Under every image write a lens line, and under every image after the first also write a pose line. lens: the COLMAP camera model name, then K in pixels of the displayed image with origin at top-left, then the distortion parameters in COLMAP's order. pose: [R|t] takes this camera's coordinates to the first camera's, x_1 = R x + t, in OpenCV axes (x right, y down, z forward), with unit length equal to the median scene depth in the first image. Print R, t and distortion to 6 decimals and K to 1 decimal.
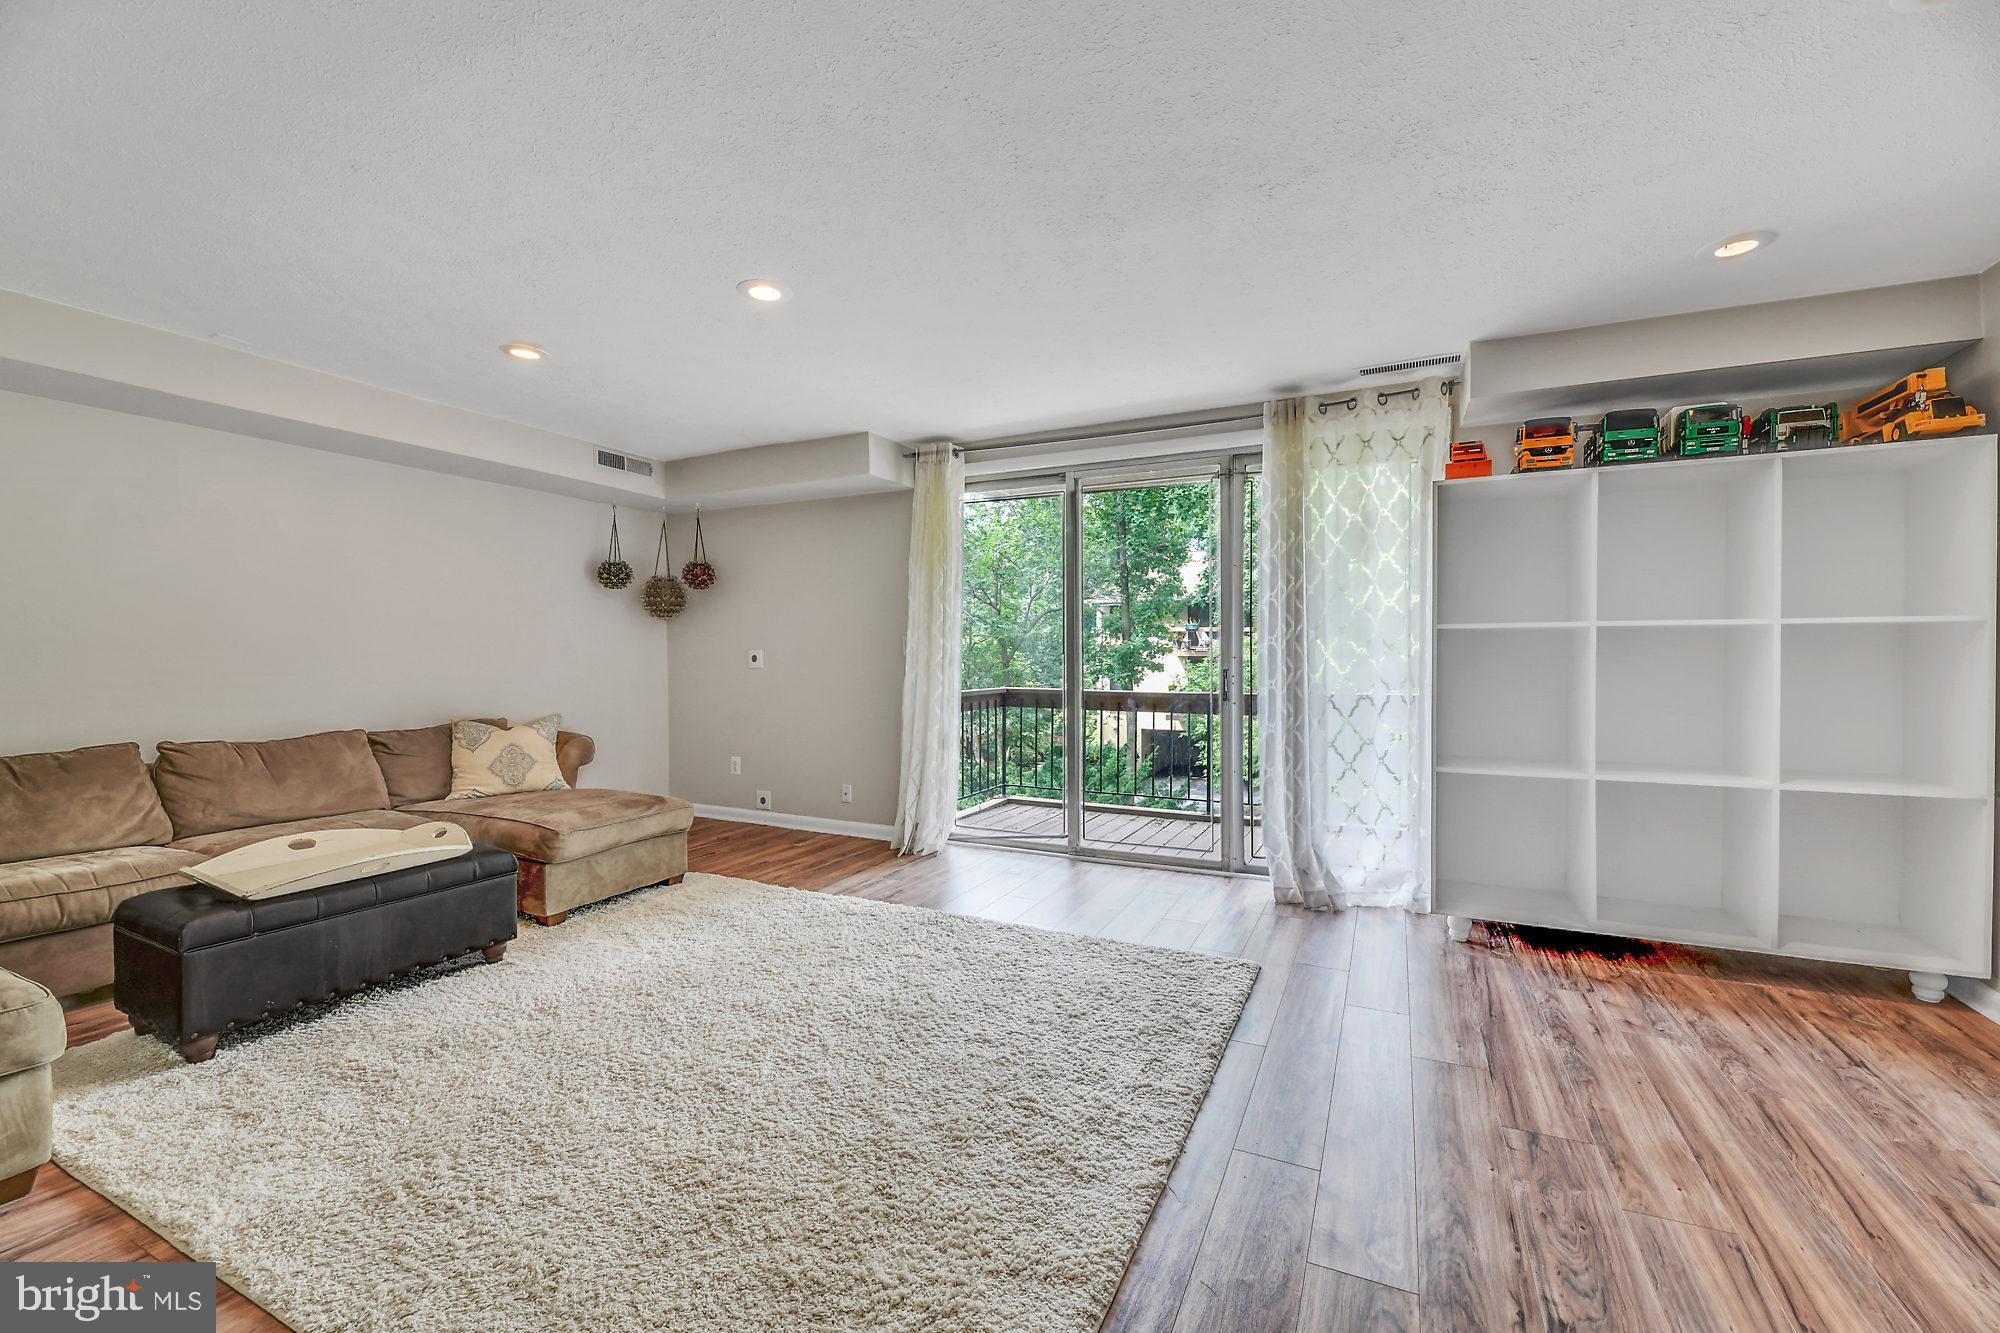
lens RADIAL K [[816.5, 0, 989.3], [0, 816.5, 664.1], [0, 0, 1]] dist [-0.009907, -0.000459]
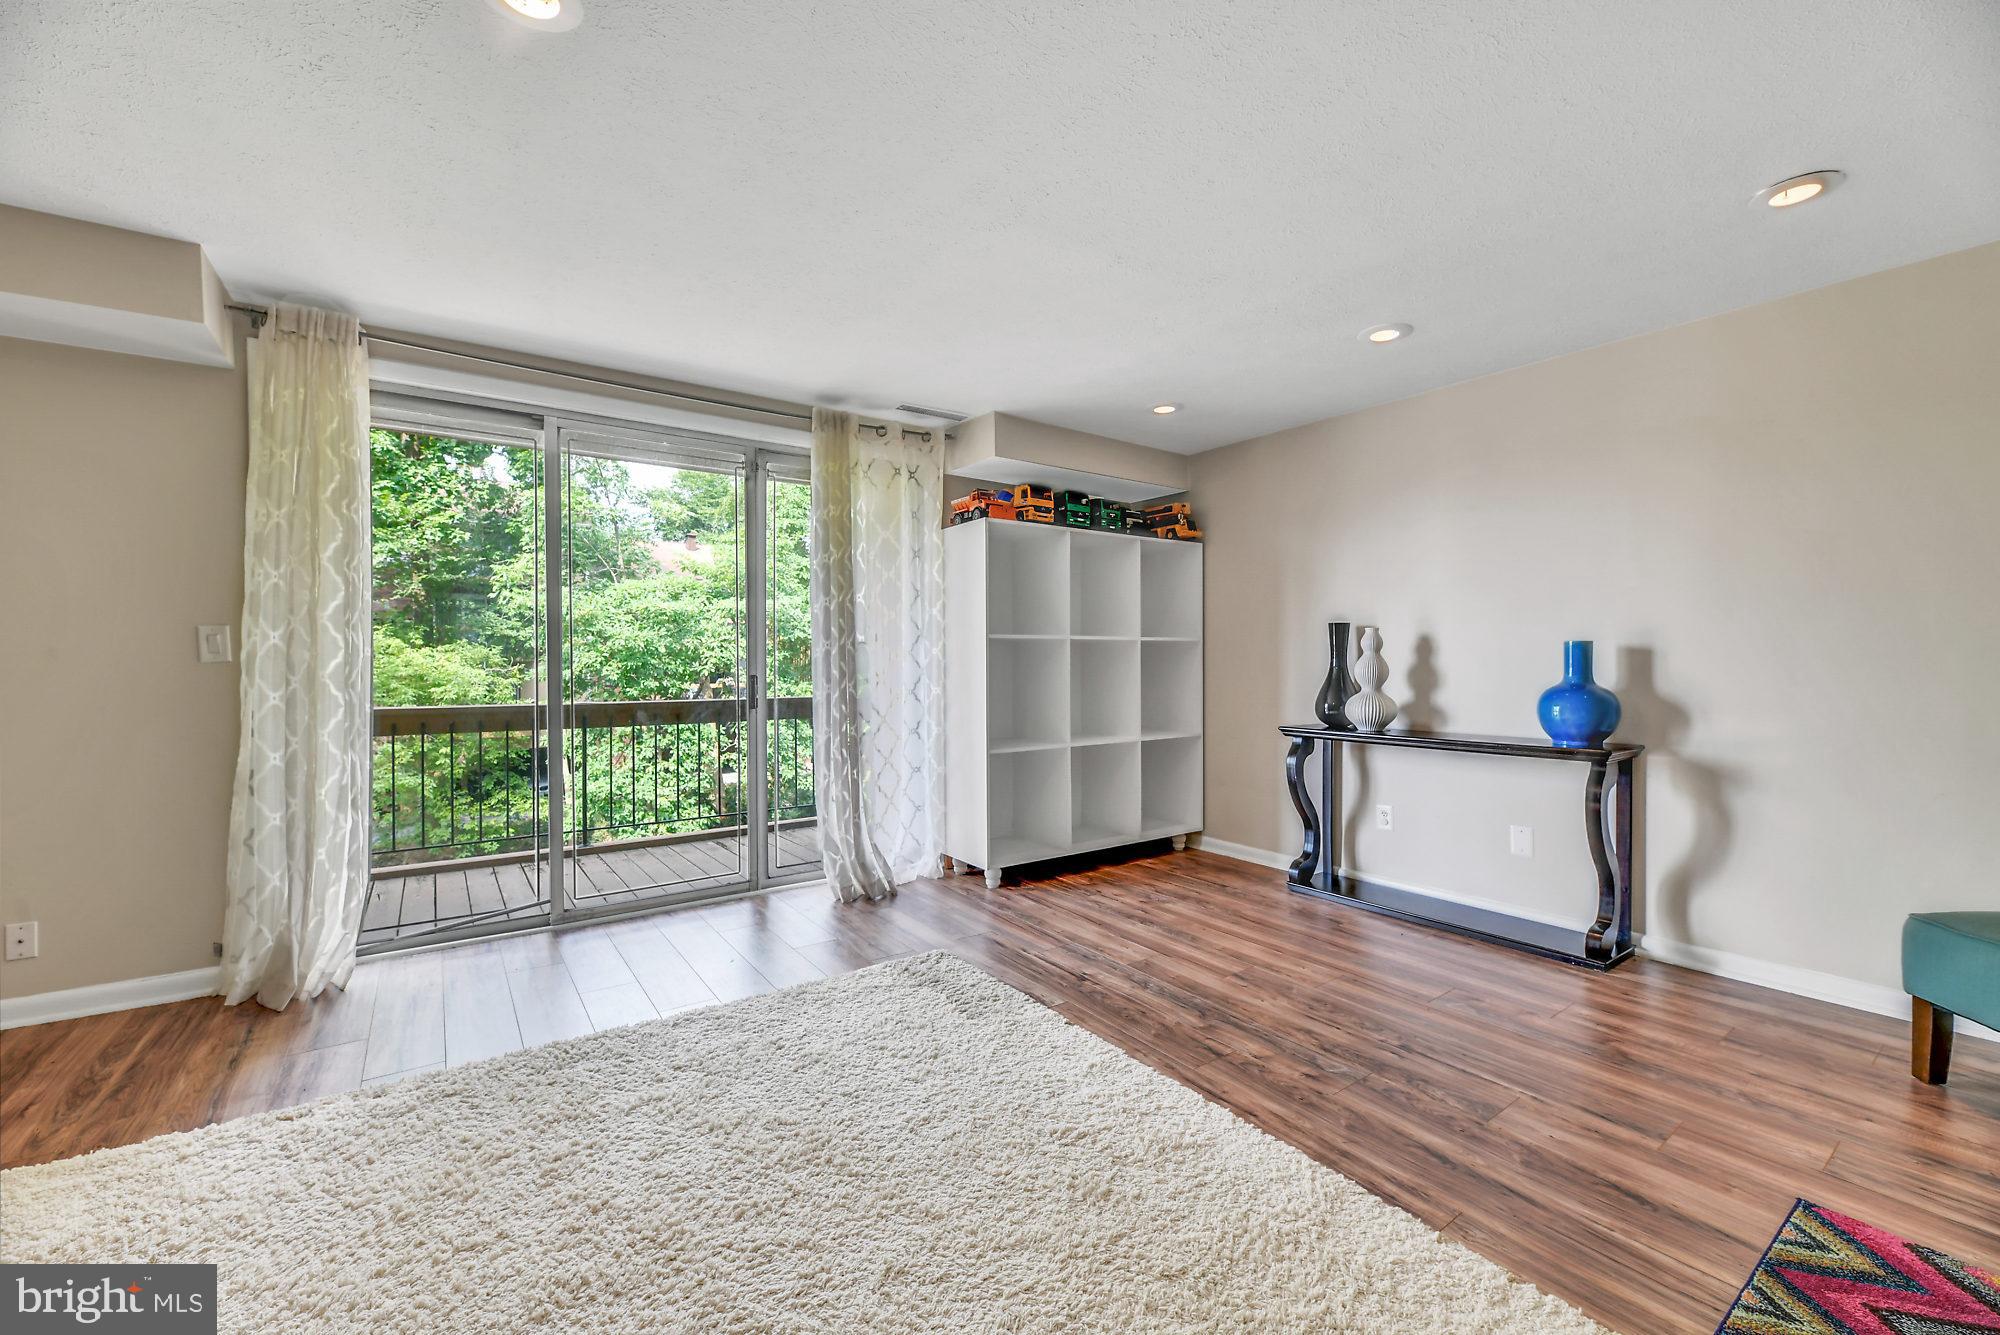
lens RADIAL K [[816.5, 0, 989.3], [0, 816.5, 665.1], [0, 0, 1]] dist [-0.009907, -0.000459]
pose [[0.470144, -0.003508, 0.882583, -0.482815], [0.012381, 0.999920, -0.002621, 0.001259], [-0.882503, 0.012160, 0.470150, 0.375330]]
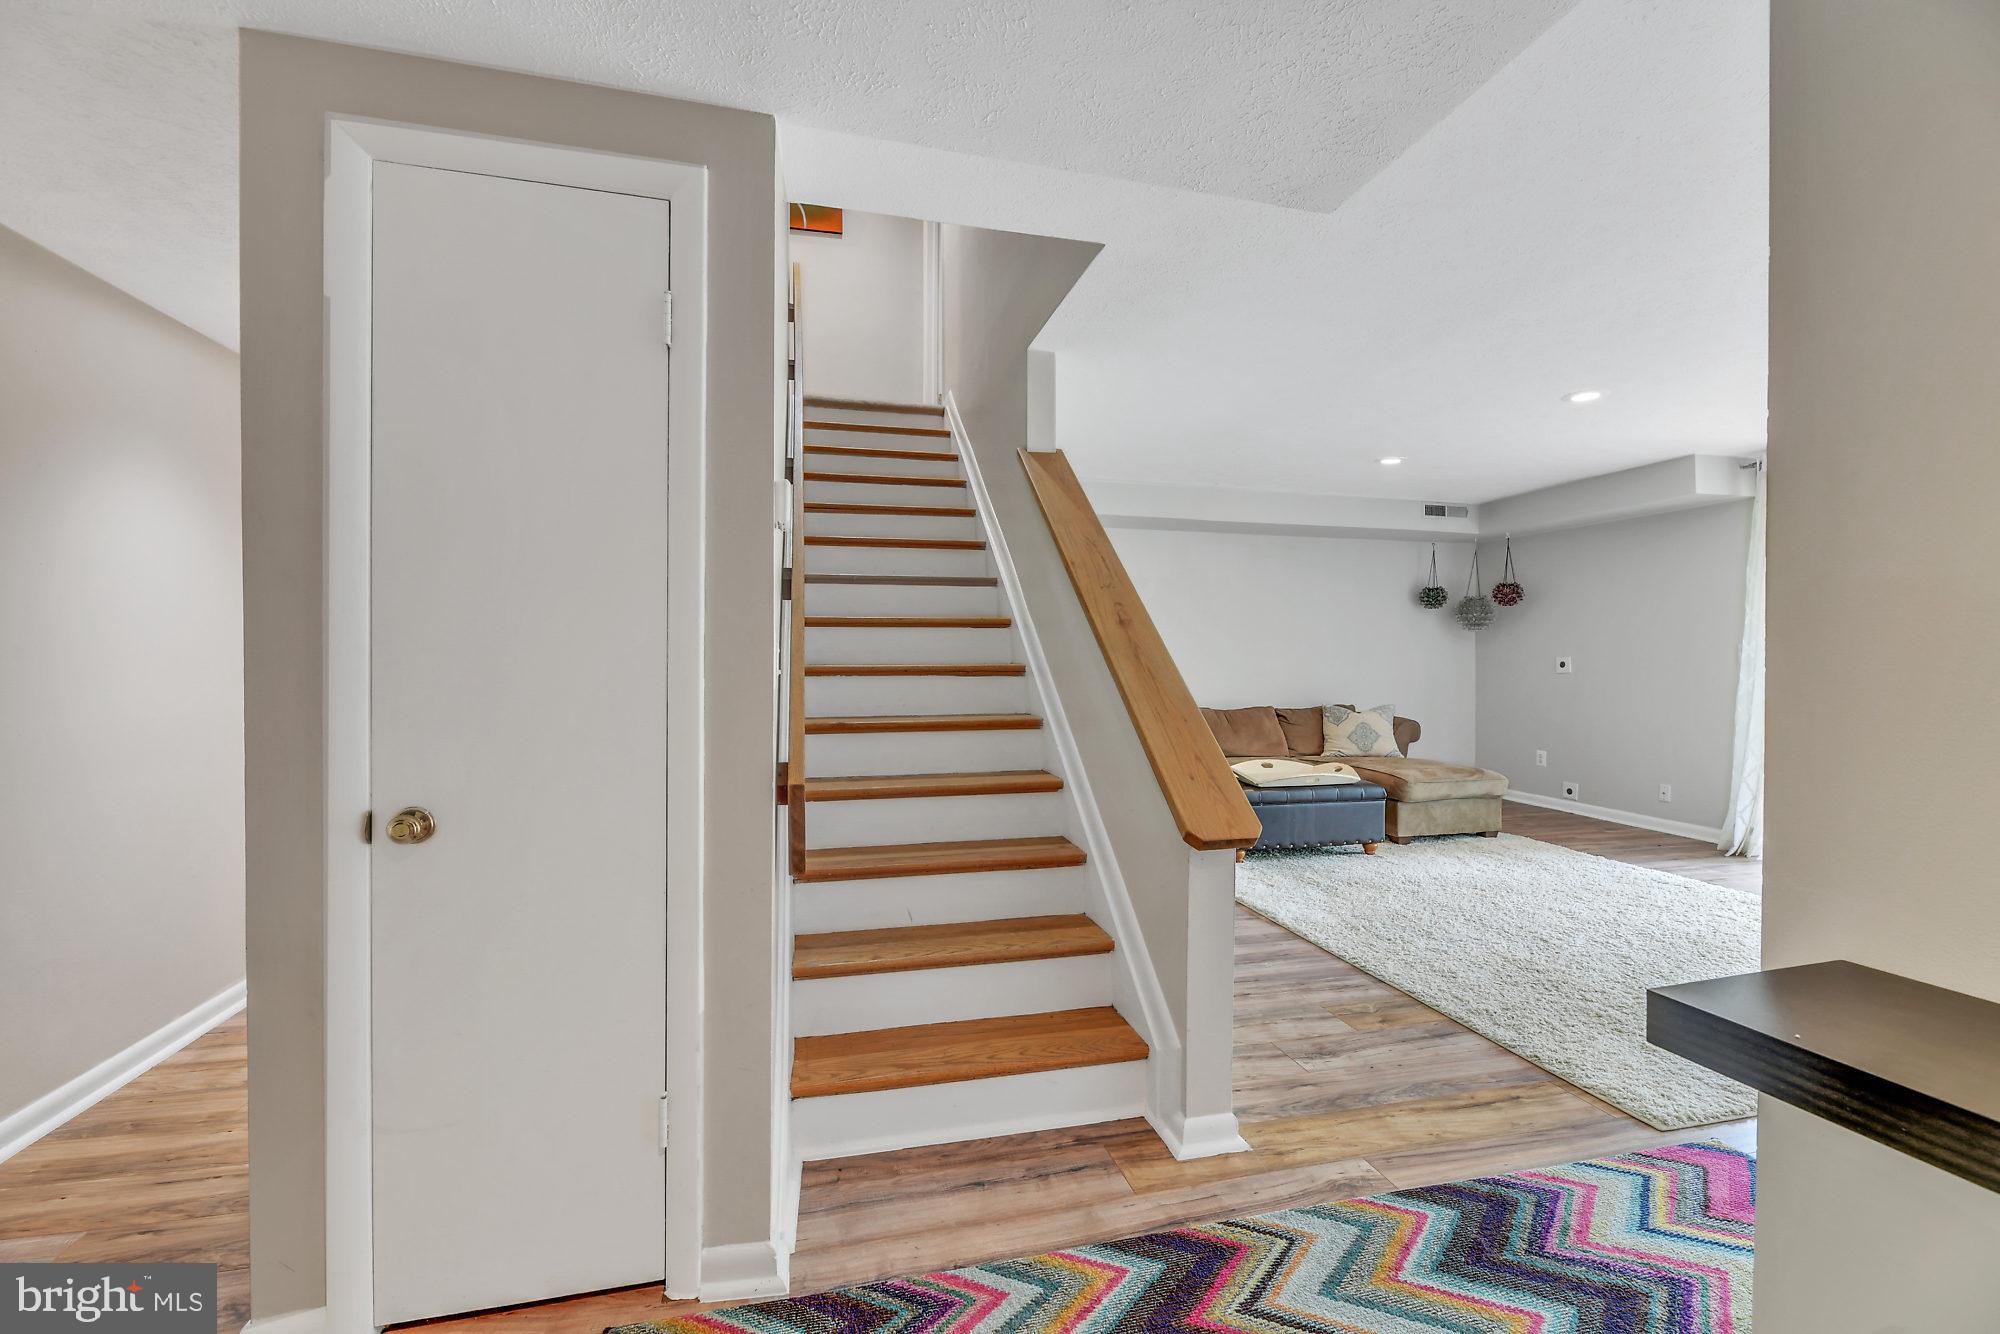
lens RADIAL K [[801.6, 0, 993.2], [0, 801.6, 663.2], [0, 0, 1]] dist [0.001808, -0.000165]
pose [[0.633231, 0.009213, -0.773908, 0.113173], [-0.015266, 0.999883, -0.000588, 0.005620], [0.773812, 0.012187, 0.633298, -0.487578]]
